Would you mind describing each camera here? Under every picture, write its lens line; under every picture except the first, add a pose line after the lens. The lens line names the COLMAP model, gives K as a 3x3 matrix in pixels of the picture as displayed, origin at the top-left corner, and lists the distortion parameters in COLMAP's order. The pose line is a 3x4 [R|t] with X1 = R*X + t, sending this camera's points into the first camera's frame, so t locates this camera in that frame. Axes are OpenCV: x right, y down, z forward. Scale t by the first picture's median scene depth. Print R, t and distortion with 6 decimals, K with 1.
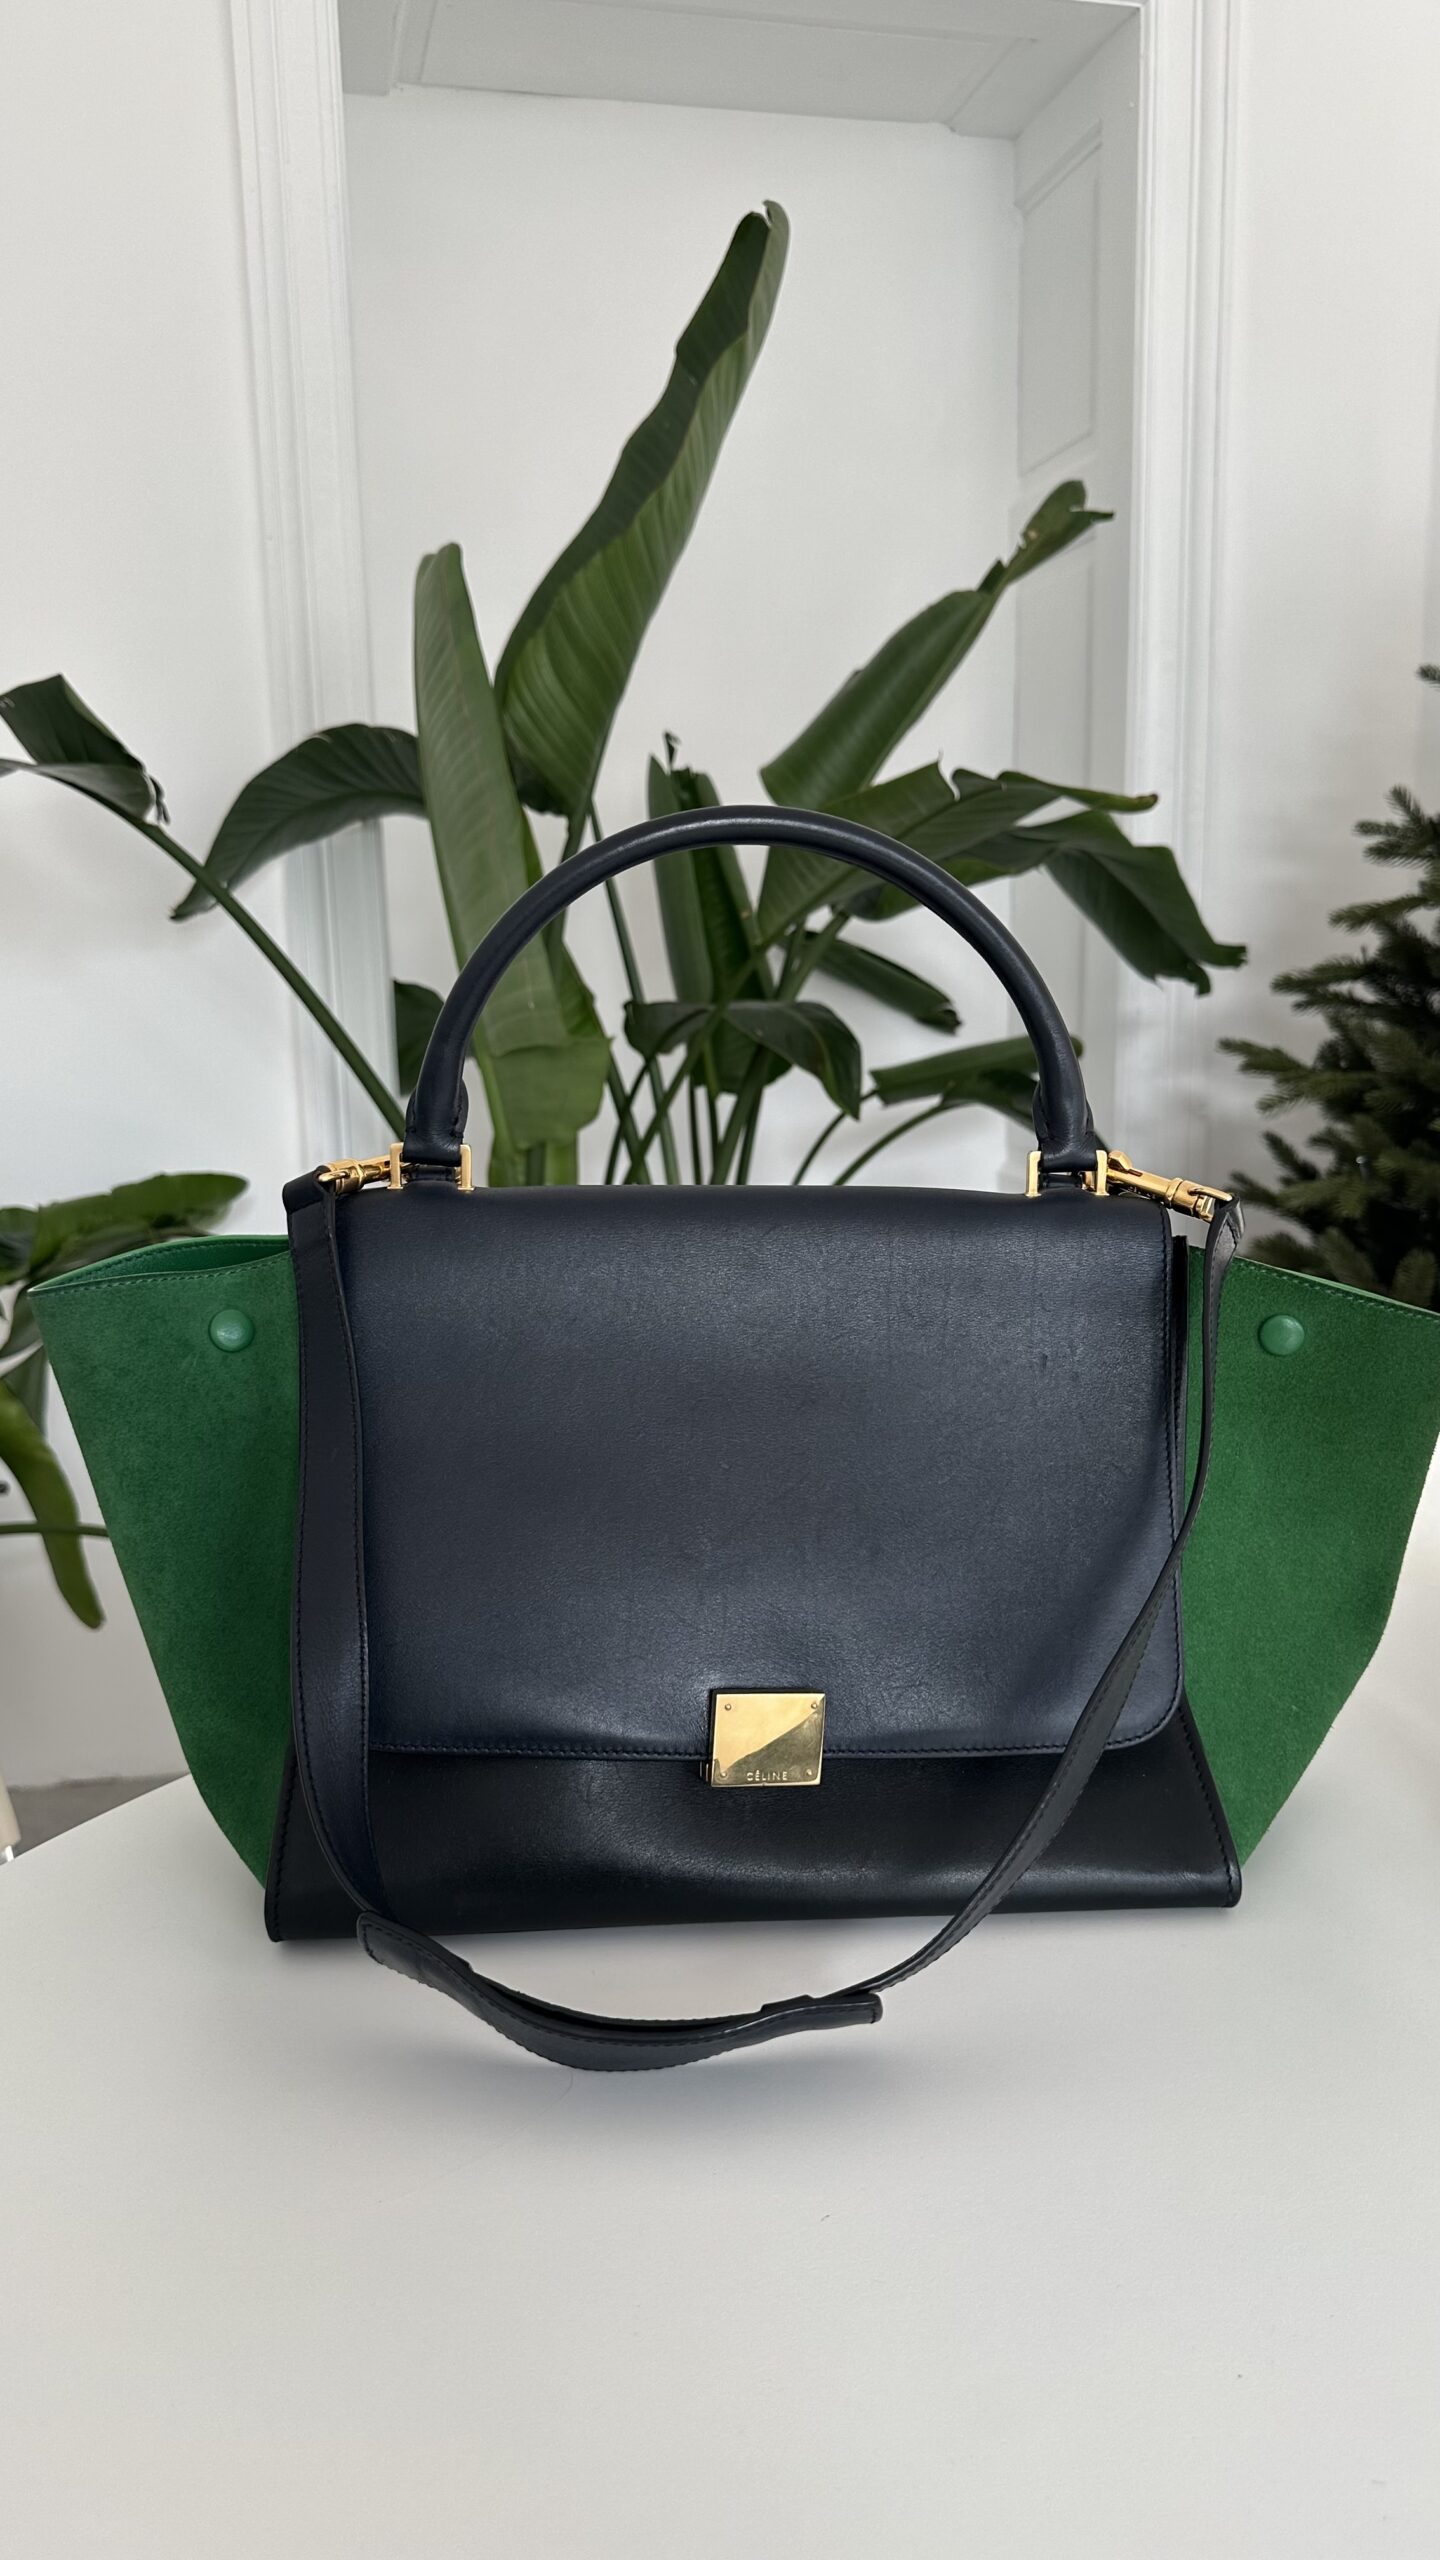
lens RADIAL K [[1861.6, 0, 747.1], [0, 1861.6, 1244.5], [0, 0, 1]] dist [0.088471, -0.005072]
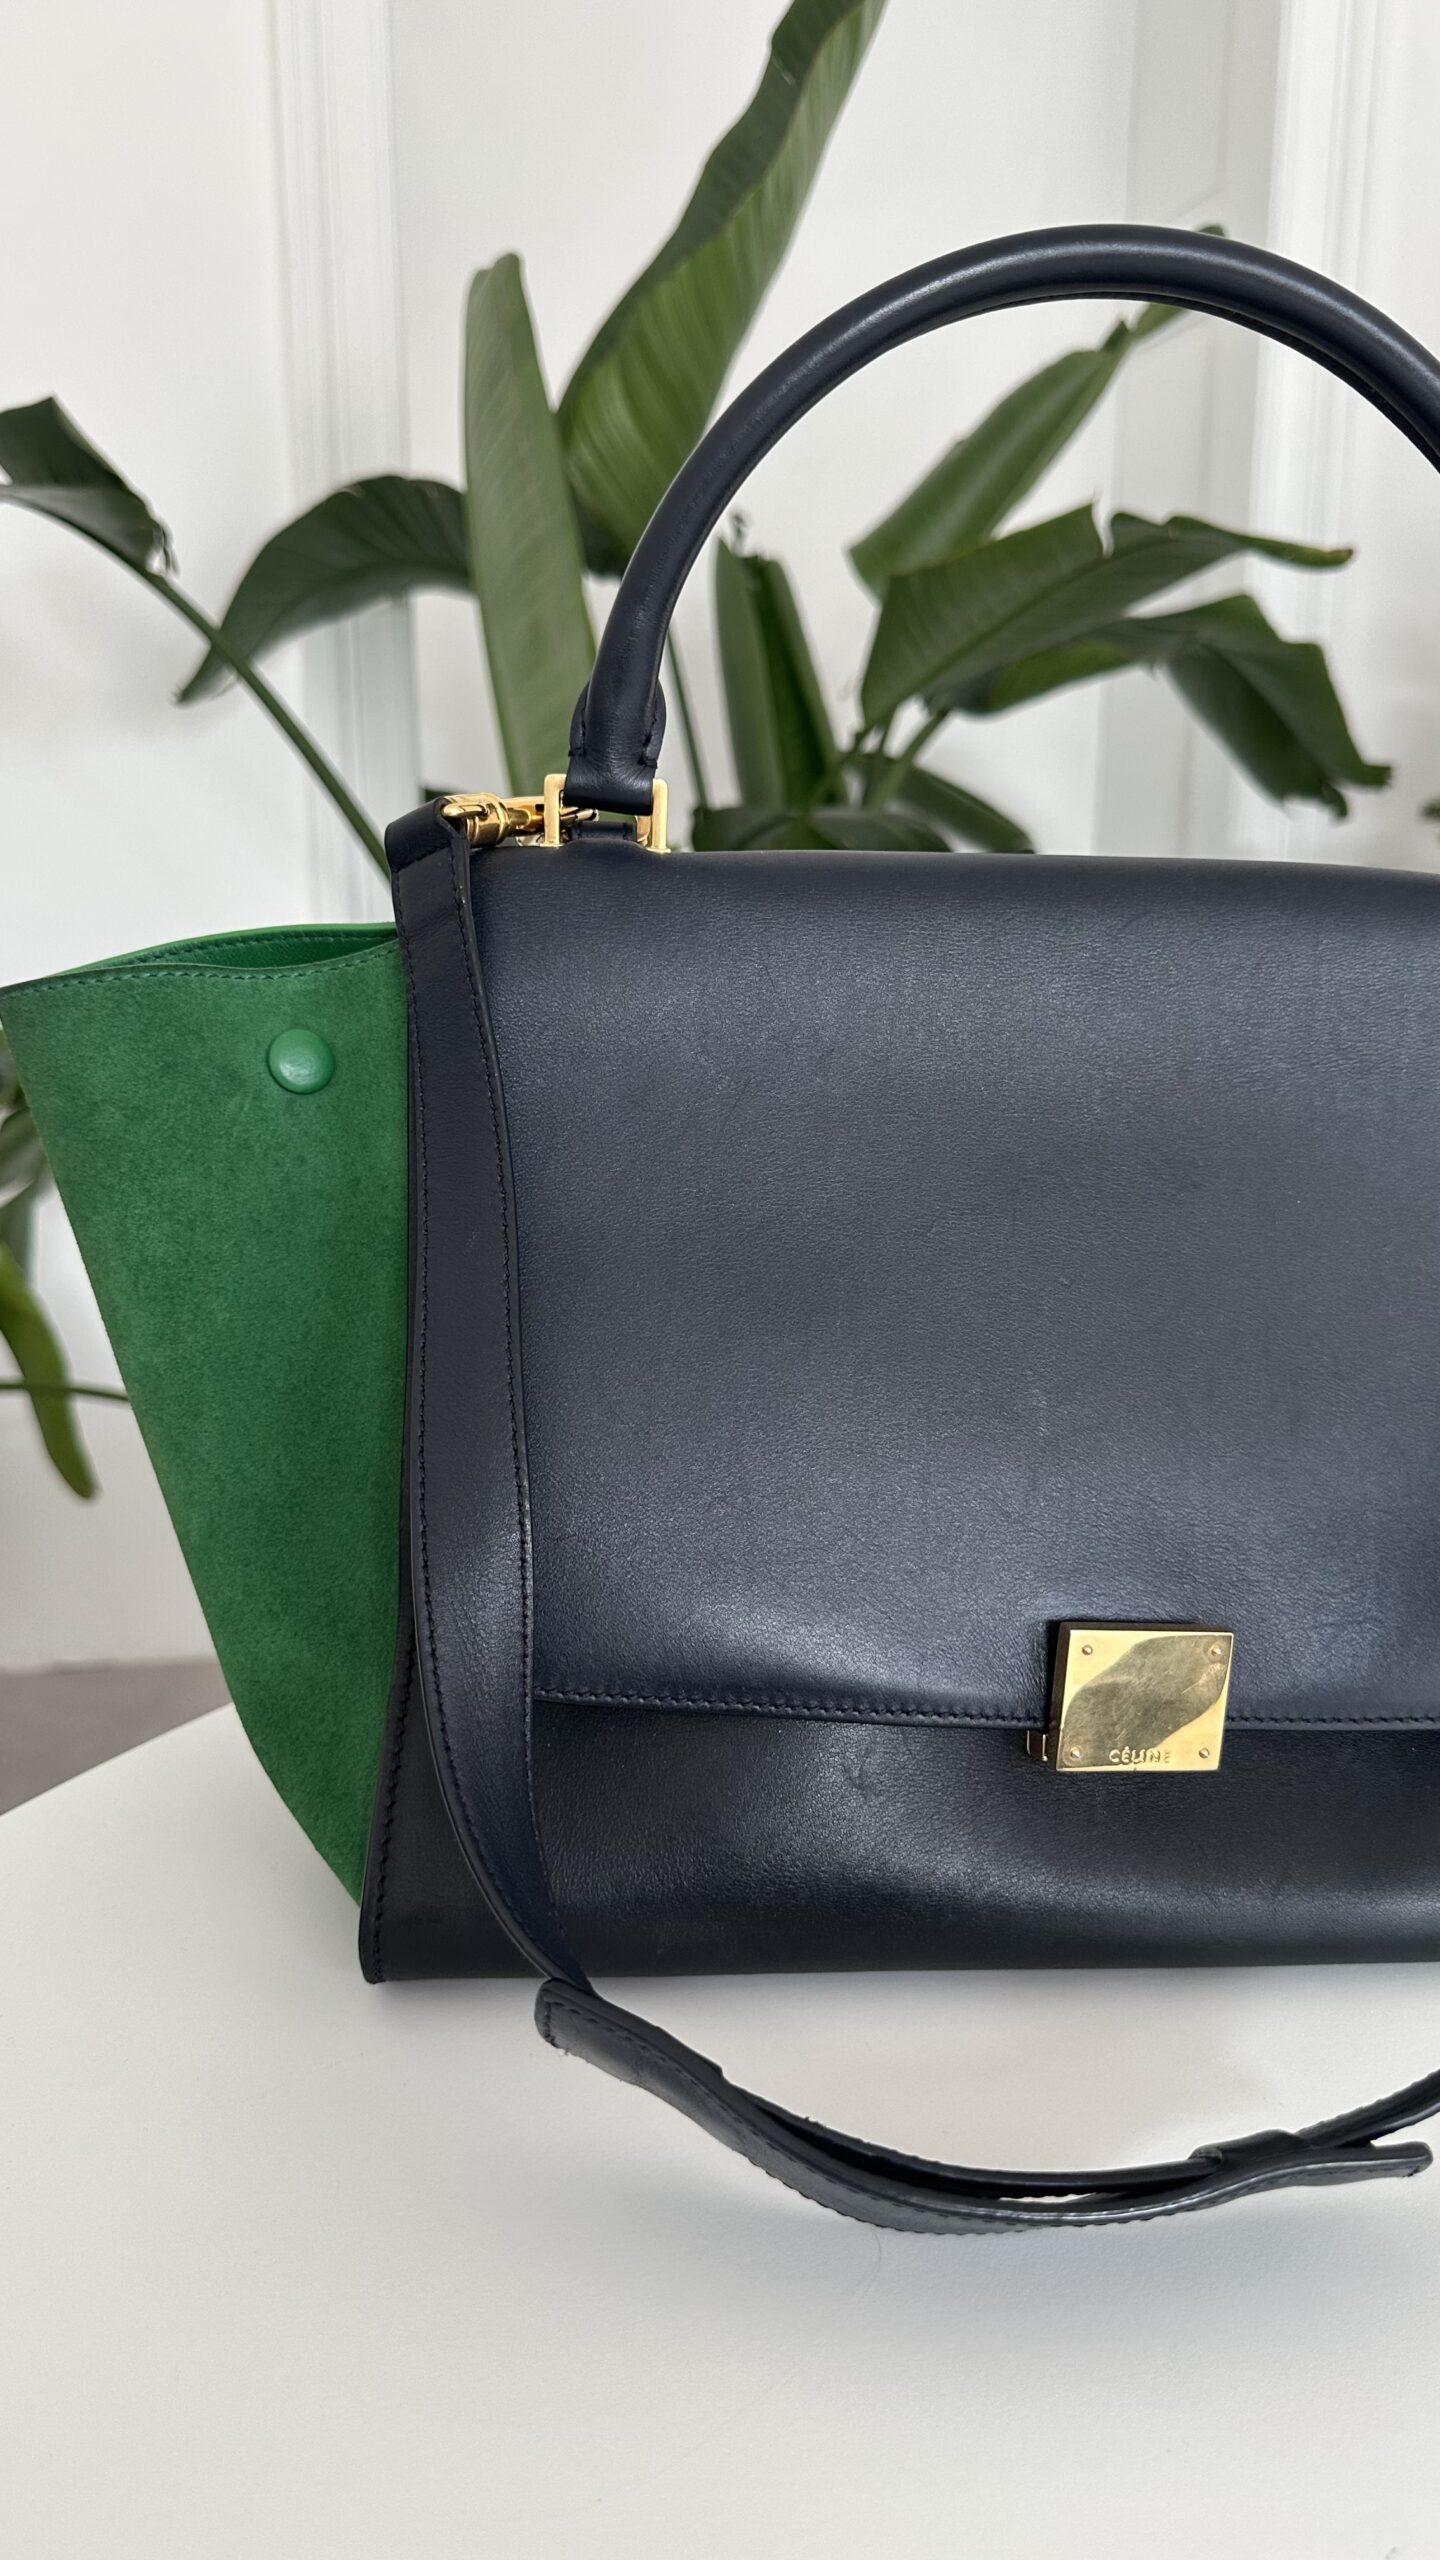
lens RADIAL K [[1907.8, 0, 755.3], [0, 1907.8, 1232.4], [0, 0, 1]] dist [0.059521, -0.071693]
pose [[0.999736, 0.022869, 0.002408, -0.035105], [-0.022966, 0.998267, 0.054186, 0.020107], [-0.001165, -0.054227, 0.998528, 0.098533]]
